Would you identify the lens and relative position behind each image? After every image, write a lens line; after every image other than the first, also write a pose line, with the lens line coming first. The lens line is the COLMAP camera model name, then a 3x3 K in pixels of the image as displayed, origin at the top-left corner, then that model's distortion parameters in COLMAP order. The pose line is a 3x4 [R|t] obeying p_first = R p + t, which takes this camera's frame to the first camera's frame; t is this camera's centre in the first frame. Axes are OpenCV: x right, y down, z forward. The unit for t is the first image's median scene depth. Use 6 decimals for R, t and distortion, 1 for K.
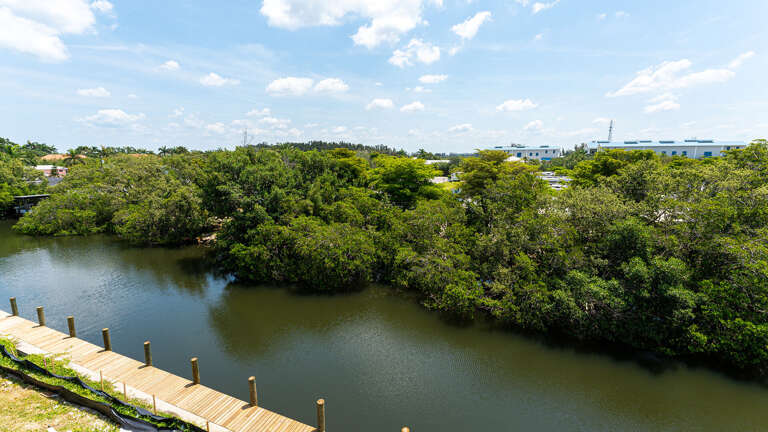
lens RADIAL K [[341.3, 0, 384.0], [0, 341.3, 216.0], [0, 0, 1]] dist [0.002277, -0.000046]
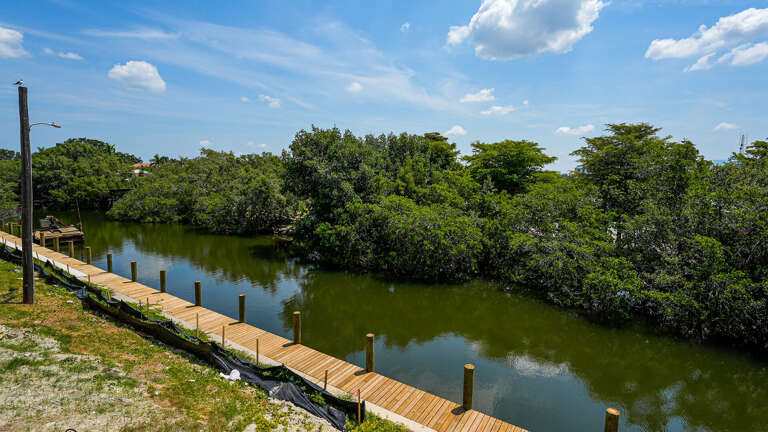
lens RADIAL K [[374.3, 0, 384.0], [0, 374.3, 216.0], [0, 0, 1]] dist [0.003370, 0.000118]
pose [[0.982684, 0.036905, -0.181574, -0.091626], [-0.047521, 0.997384, -0.054466, 0.107968], [0.179089, 0.062152, 0.981868, 0.062473]]
